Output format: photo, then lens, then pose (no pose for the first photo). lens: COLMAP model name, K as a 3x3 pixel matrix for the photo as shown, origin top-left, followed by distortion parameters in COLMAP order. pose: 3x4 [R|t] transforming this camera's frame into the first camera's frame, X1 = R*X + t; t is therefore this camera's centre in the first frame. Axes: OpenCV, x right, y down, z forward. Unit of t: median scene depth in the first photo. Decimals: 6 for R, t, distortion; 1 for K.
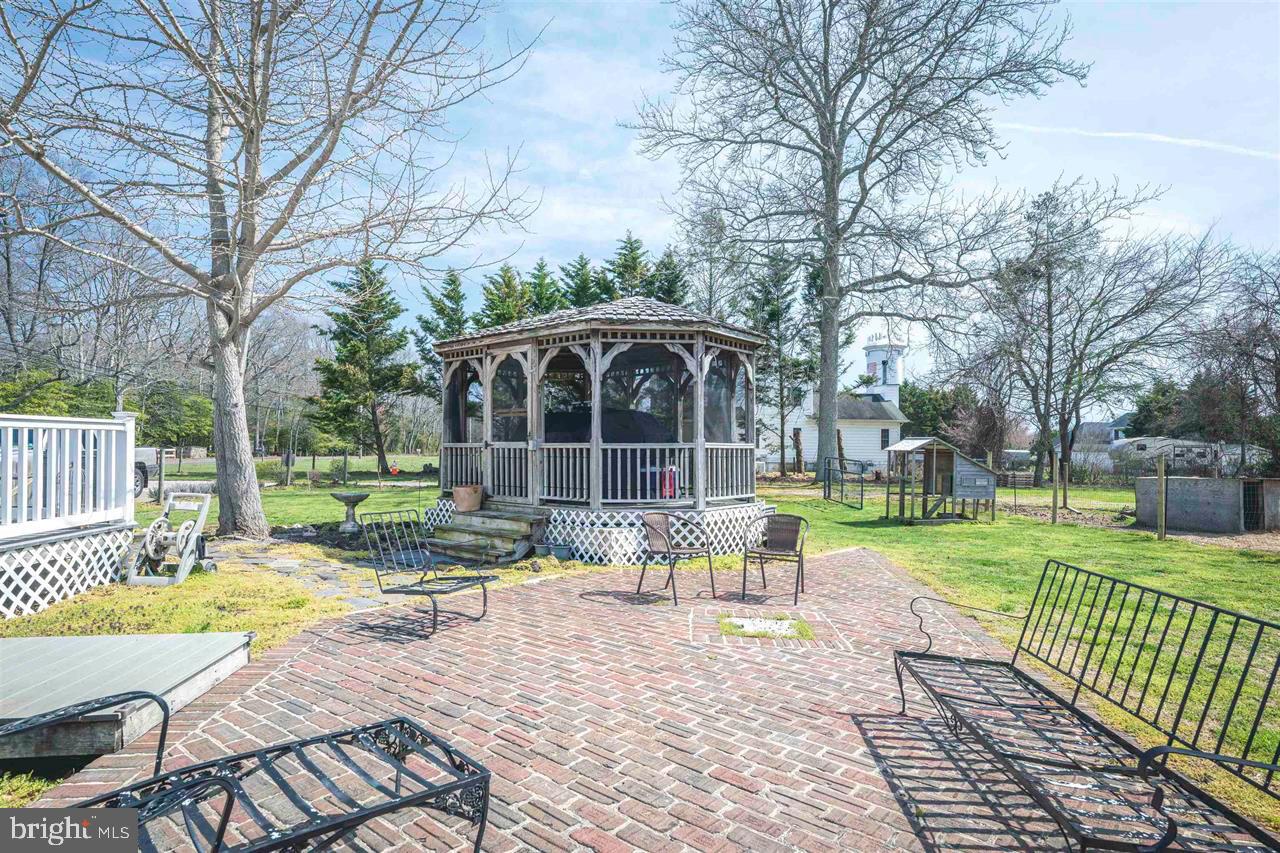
lens RADIAL K [[681.1, 0, 642.0], [0, 681.1, 440.1], [0, 0, 1]] dist [0.003423, -0.003262]
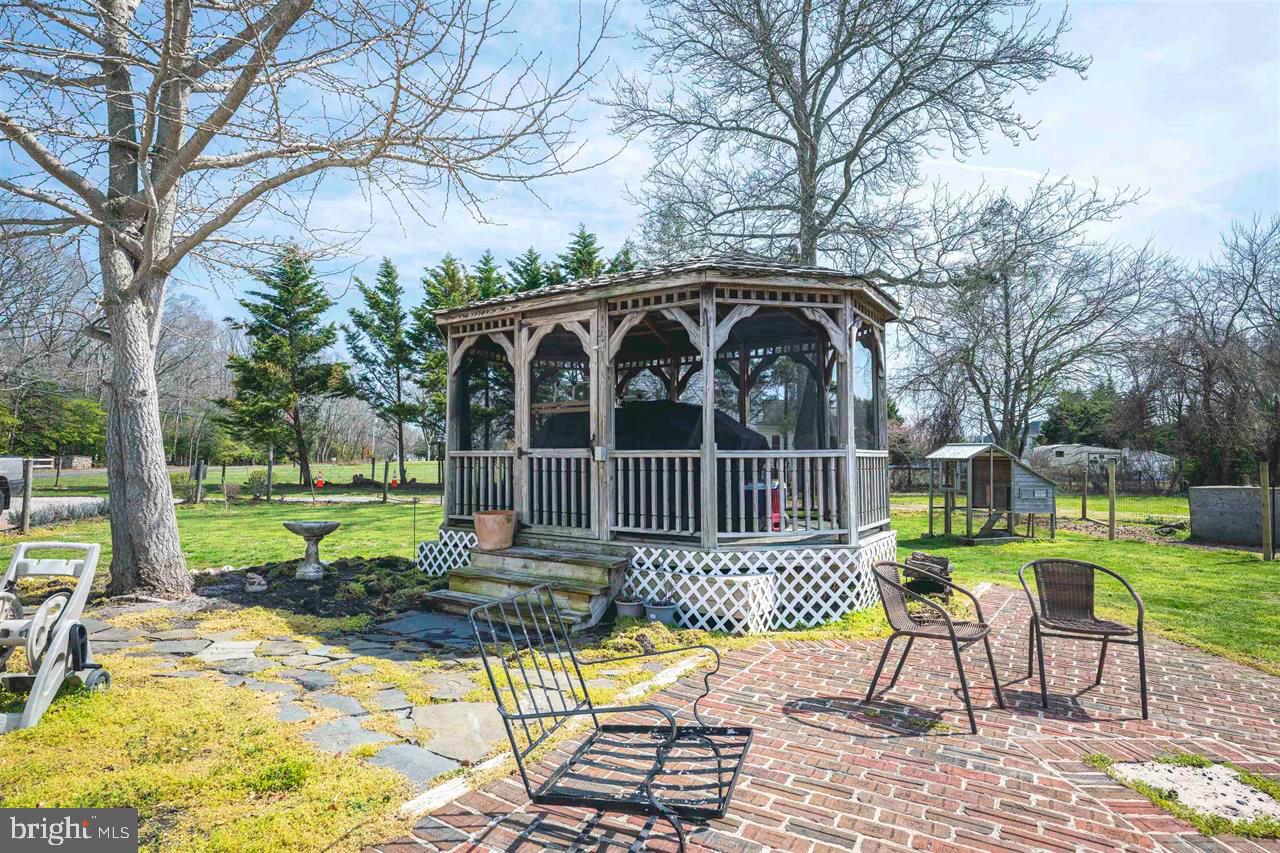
lens RADIAL K [[681.1, 0, 636.2], [0, 681.1, 425.6], [0, 0, 1]] dist [0.003423, -0.003262]
pose [[0.994504, 0.001903, 0.104683, -0.101940], [0.001537, 0.999461, -0.032777, 0.001037], [-0.104689, 0.032758, 0.993965, 0.158518]]
